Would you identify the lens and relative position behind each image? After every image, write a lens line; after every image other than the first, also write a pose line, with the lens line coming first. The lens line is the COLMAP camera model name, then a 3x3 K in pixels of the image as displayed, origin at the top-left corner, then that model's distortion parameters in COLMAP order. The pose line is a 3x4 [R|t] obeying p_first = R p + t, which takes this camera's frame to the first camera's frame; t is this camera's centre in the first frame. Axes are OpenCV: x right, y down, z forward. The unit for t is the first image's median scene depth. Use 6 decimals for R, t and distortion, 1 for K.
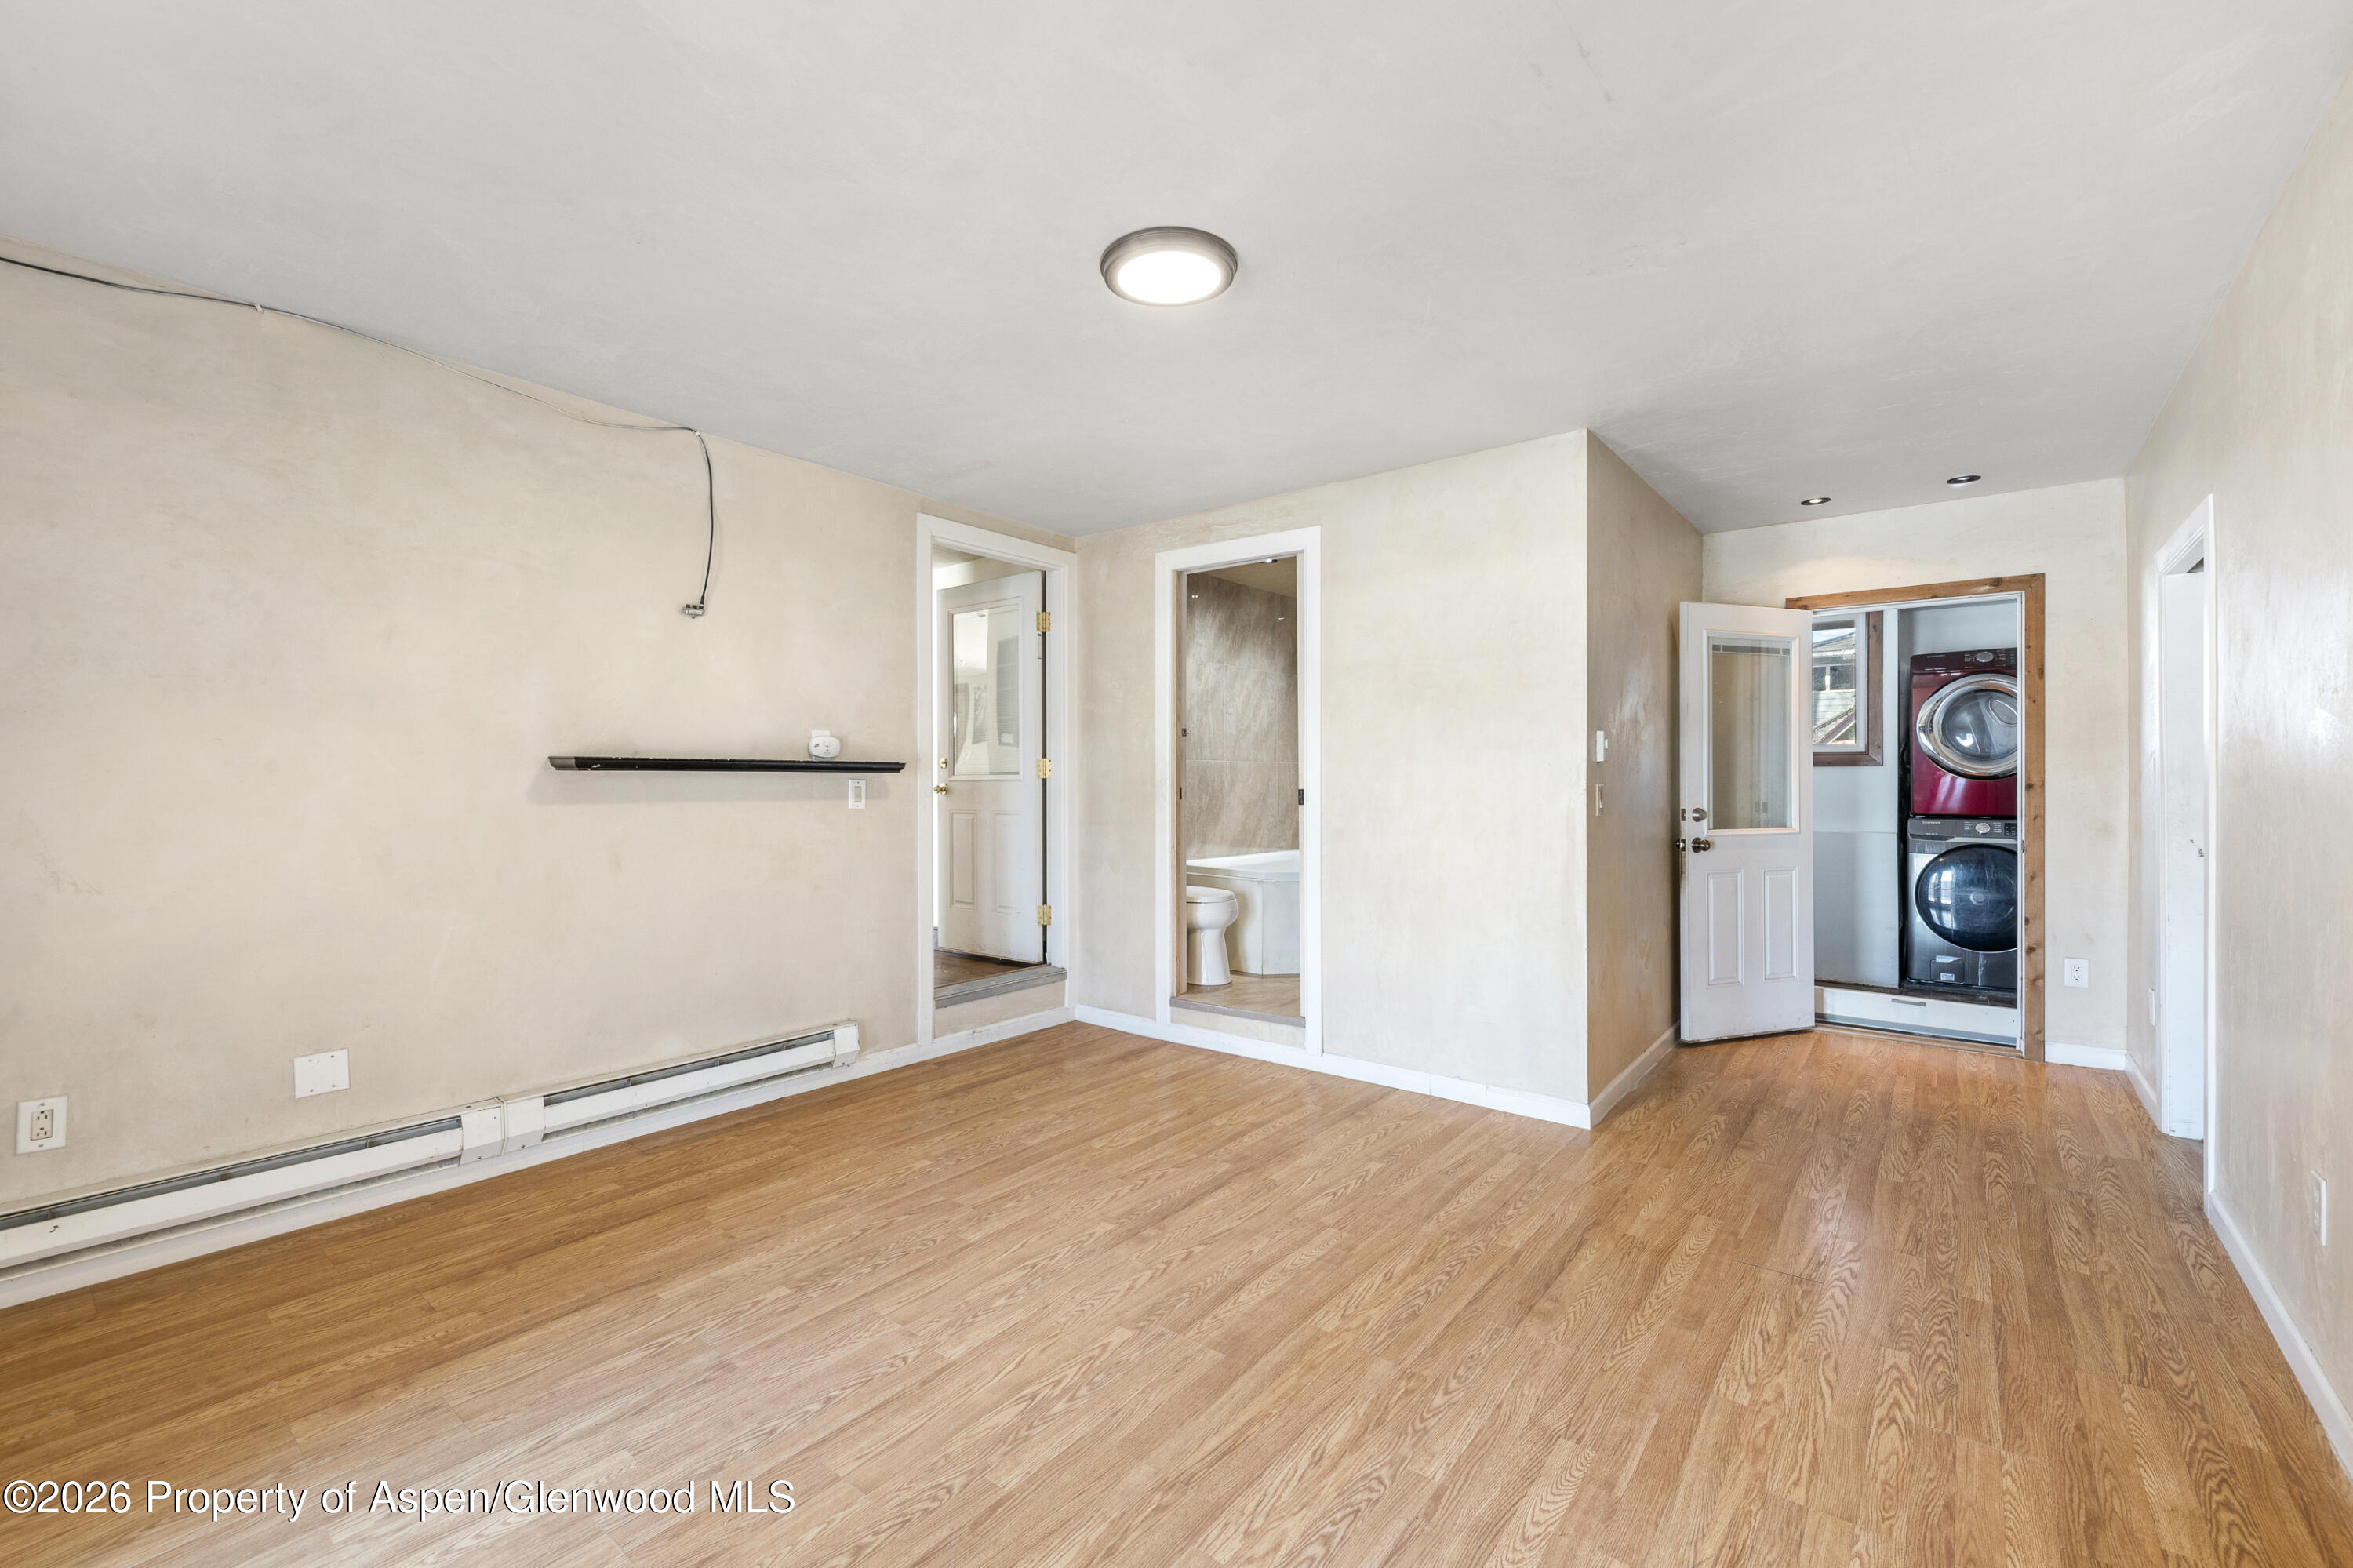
lens RADIAL K [[991.0, 0, 1173.8], [0, 991.0, 774.3], [0, 0, 1]] dist [0.003735, -0.000517]
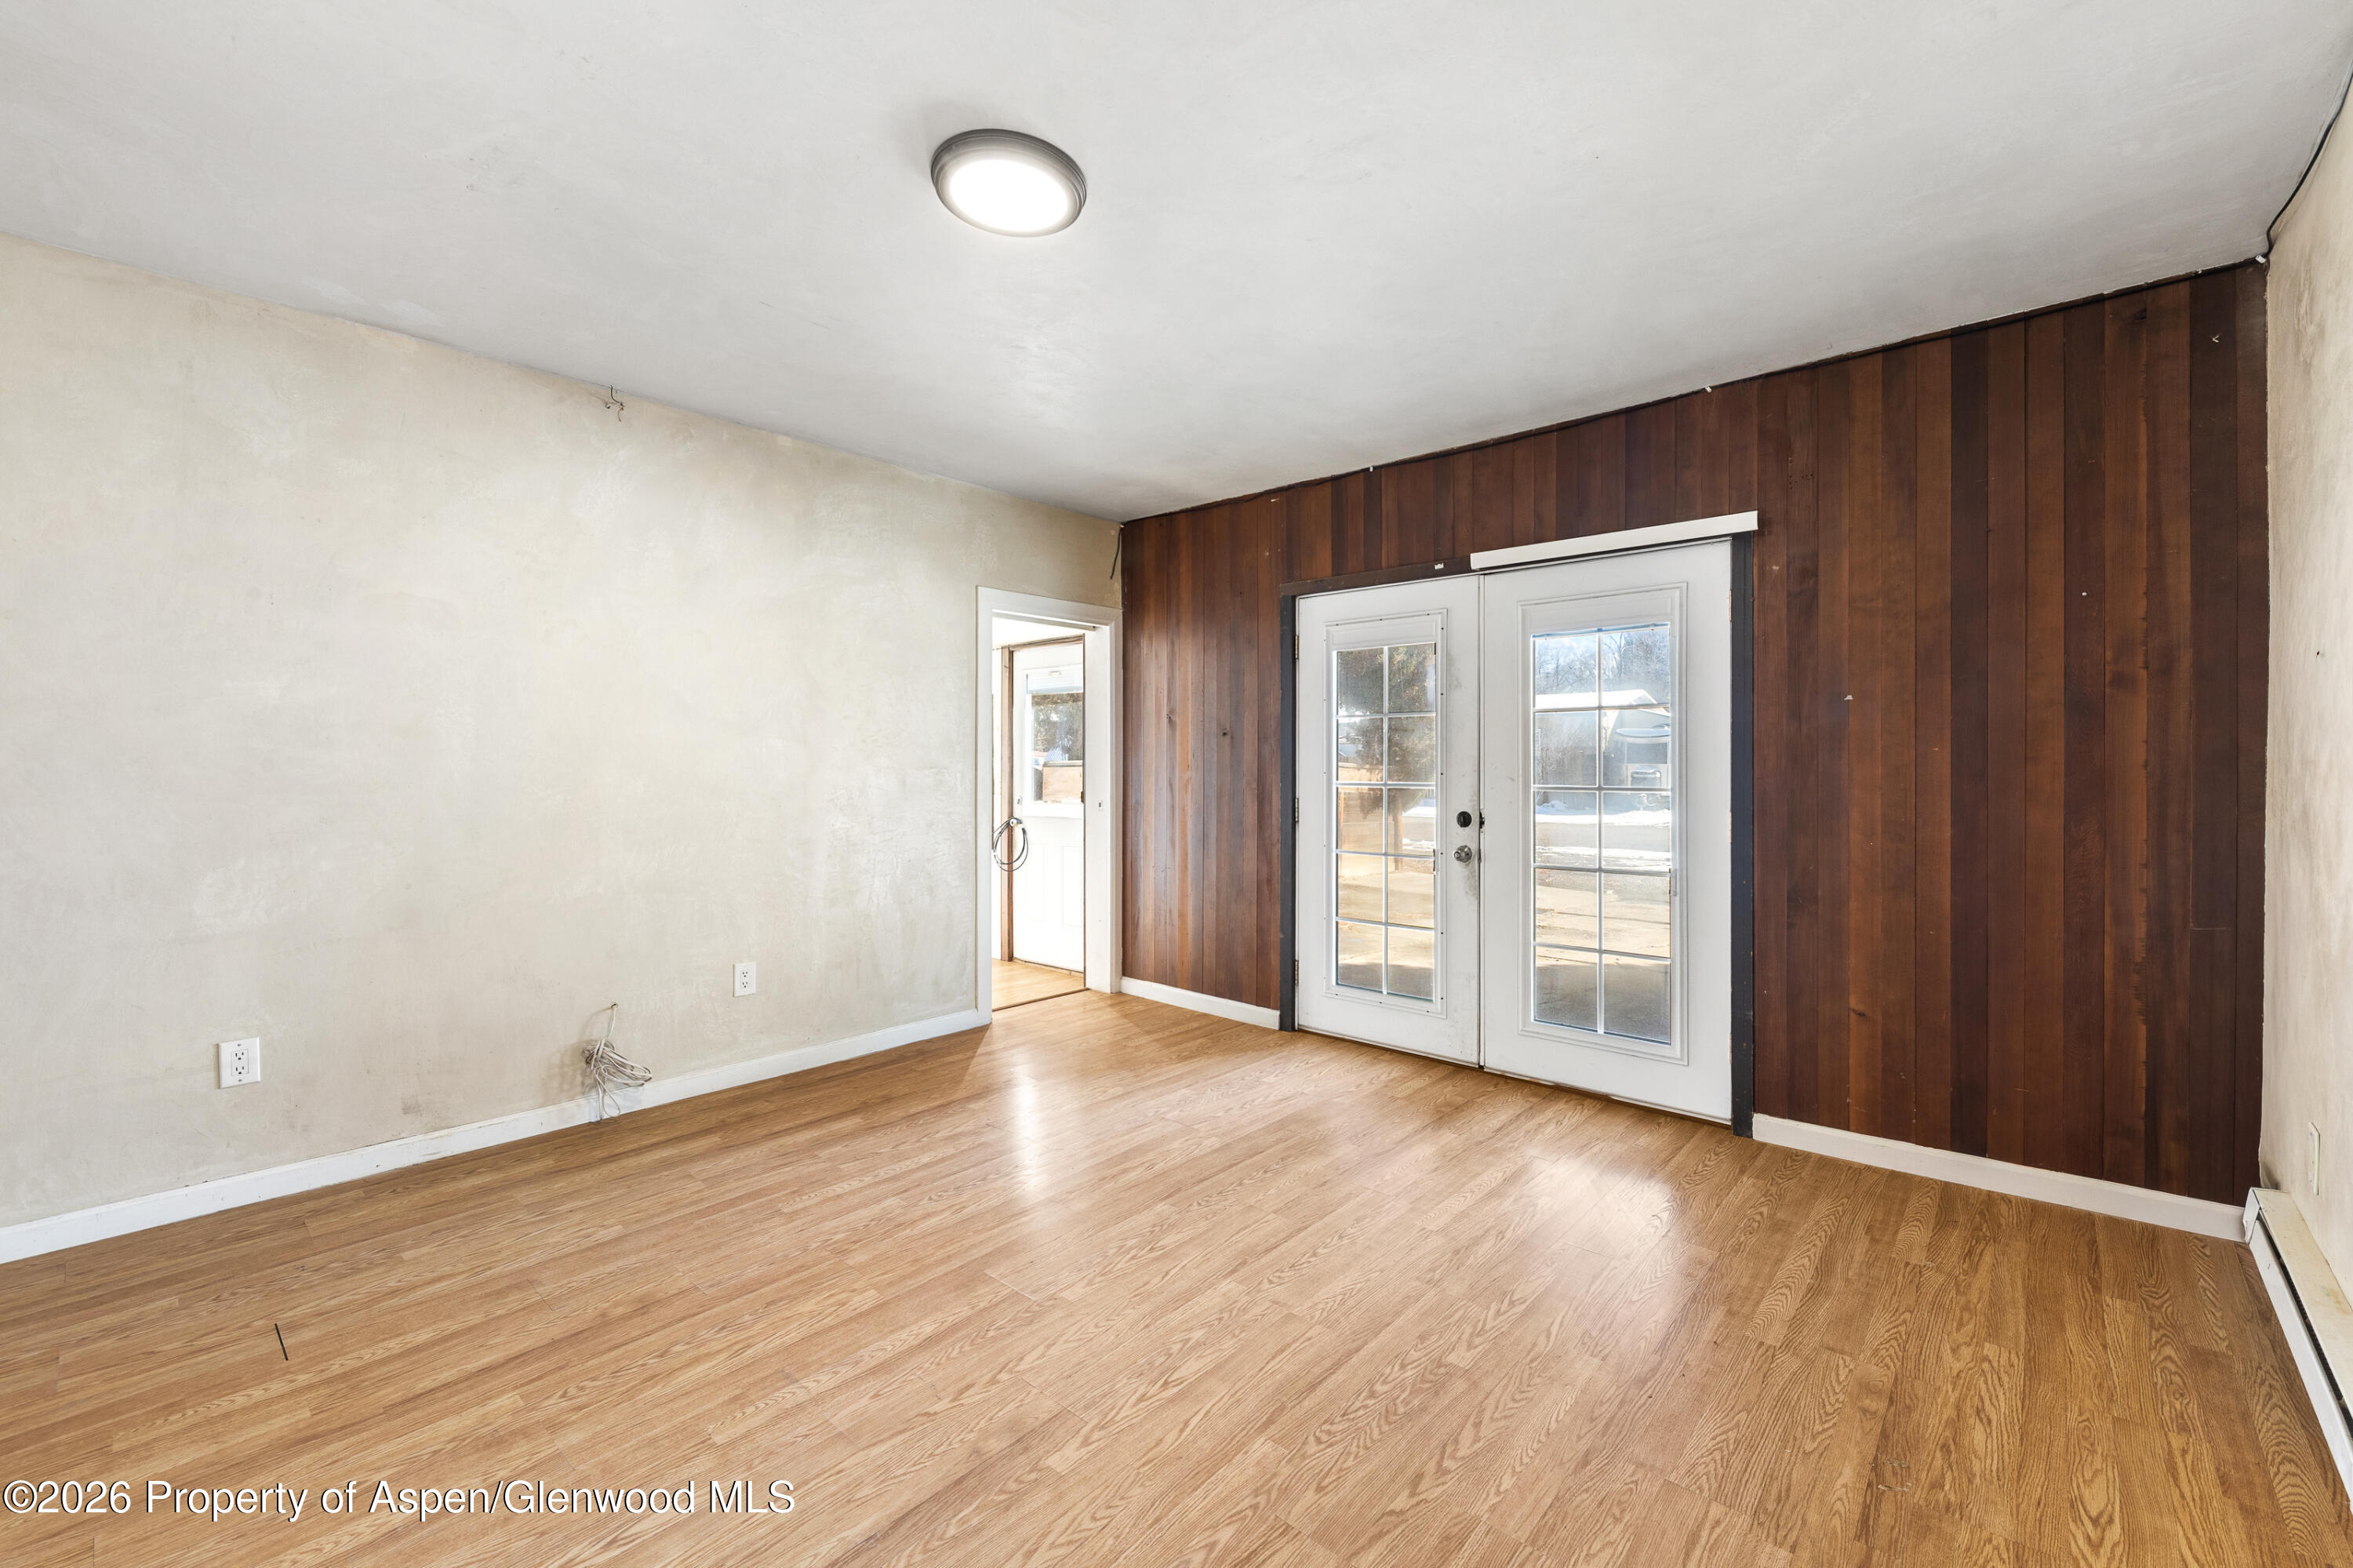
lens RADIAL K [[991.0, 0, 1176.2], [0, 991.0, 773.6], [0, 0, 1]] dist [0.003735, -0.000517]
pose [[-0.997965, -0.000882, 0.063765, -0.213926], [-0.000678, 0.999995, 0.003219, 0.018185], [-0.063767, 0.003169, -0.997960, 1.909898]]
